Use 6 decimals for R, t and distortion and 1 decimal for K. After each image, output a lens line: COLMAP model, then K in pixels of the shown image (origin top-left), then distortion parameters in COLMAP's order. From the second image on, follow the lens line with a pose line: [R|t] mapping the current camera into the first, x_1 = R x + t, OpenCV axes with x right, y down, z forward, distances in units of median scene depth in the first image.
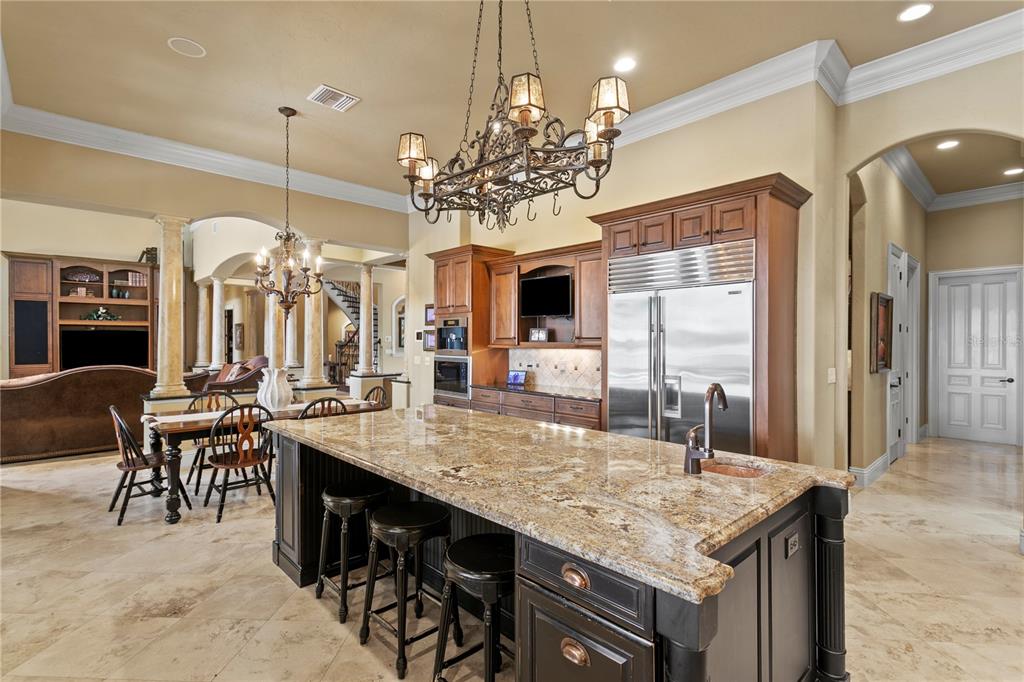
lens RADIAL K [[486.1, 0, 504.6], [0, 486.1, 342.3], [0, 0, 1]] dist [-0.002772, 0.000150]
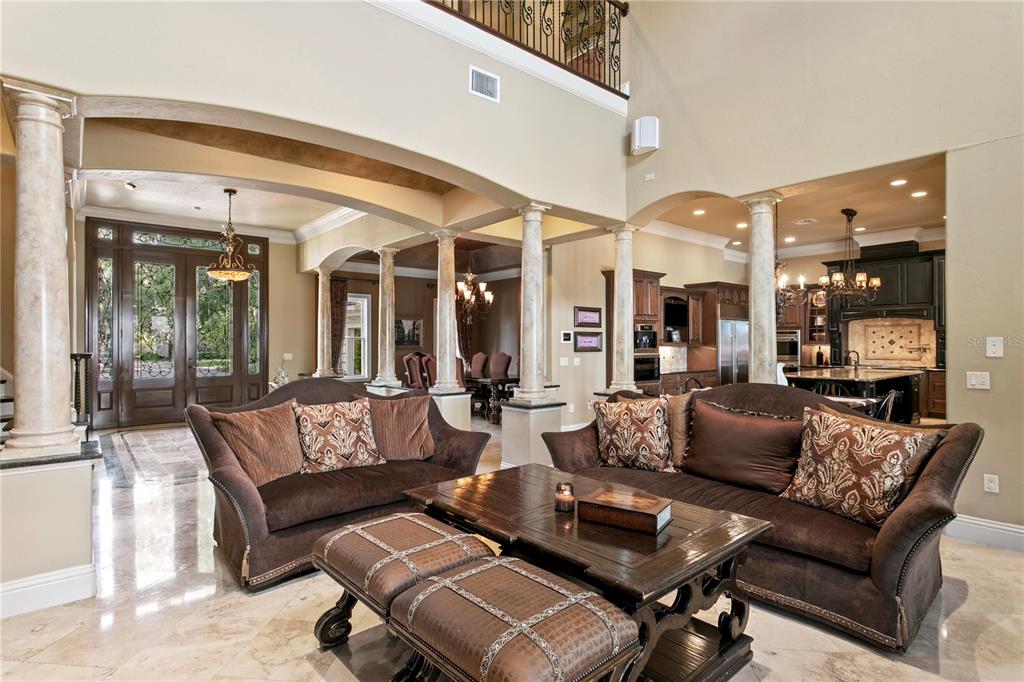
lens RADIAL K [[496.6, 0, 516.7], [0, 496.6, 341.9], [0, 0, 1]] dist [0.003428, 0.001143]
pose [[0.060487, -0.000328, 0.998169, -1.438378], [0.003722, 0.999993, 0.000103, -0.004136], [-0.998162, 0.003709, 0.060487, 1.250007]]
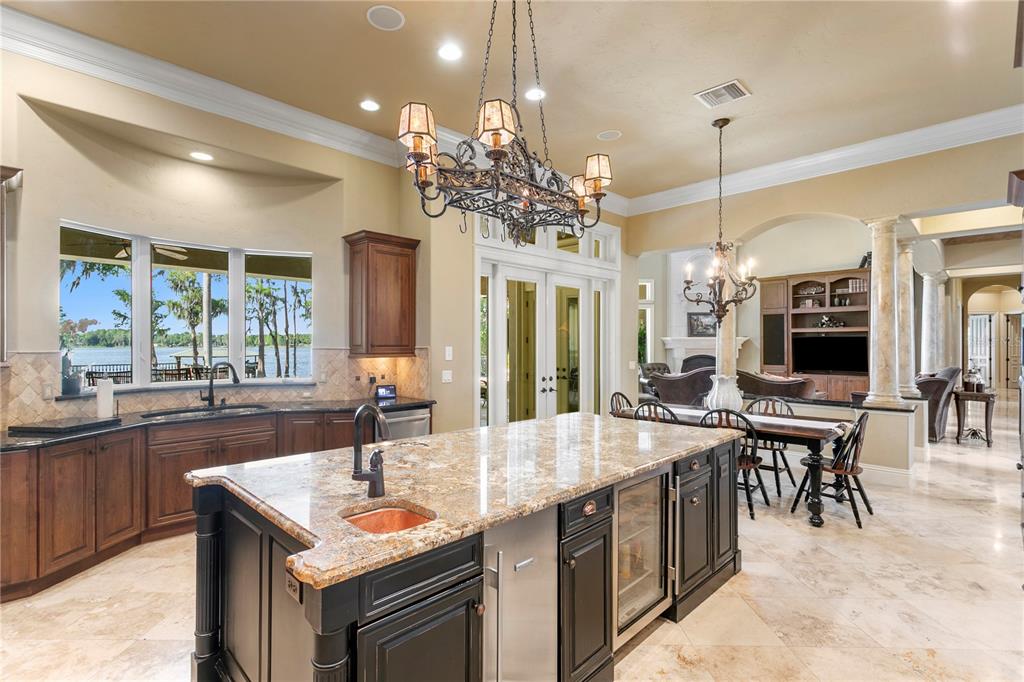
lens RADIAL K [[486.1, 0, 489.0], [0, 486.1, 344.9], [0, 0, 1]] dist [-0.002772, 0.000150]
pose [[0.016839, -0.000367, -0.999858, 0.436125], [-0.001768, 0.999998, -0.000397, -0.008306], [0.999857, 0.001775, 0.016838, 0.392934]]
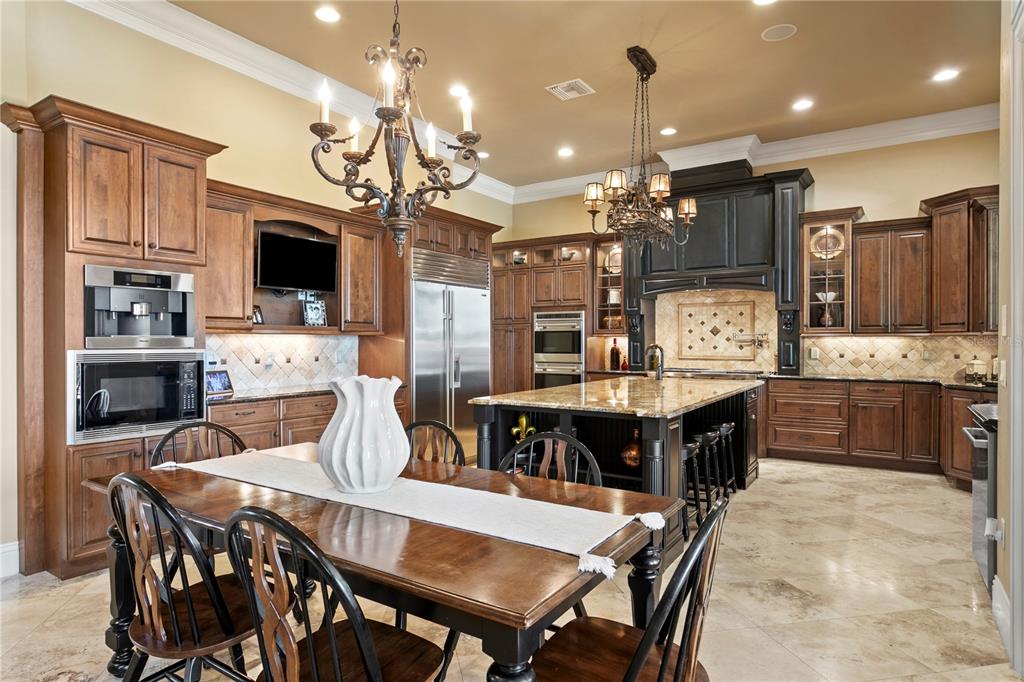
lens RADIAL K [[575.3, 0, 500.8], [0, 575.3, 343.0], [0, 0, 1]] dist [-0.001221, 0.002712]
pose [[-0.226415, -0.005273, 0.974017, -0.716693], [0.002947, 0.999977, 0.006098, 0.018744], [-0.974026, 0.004251, -0.226395, 0.771299]]
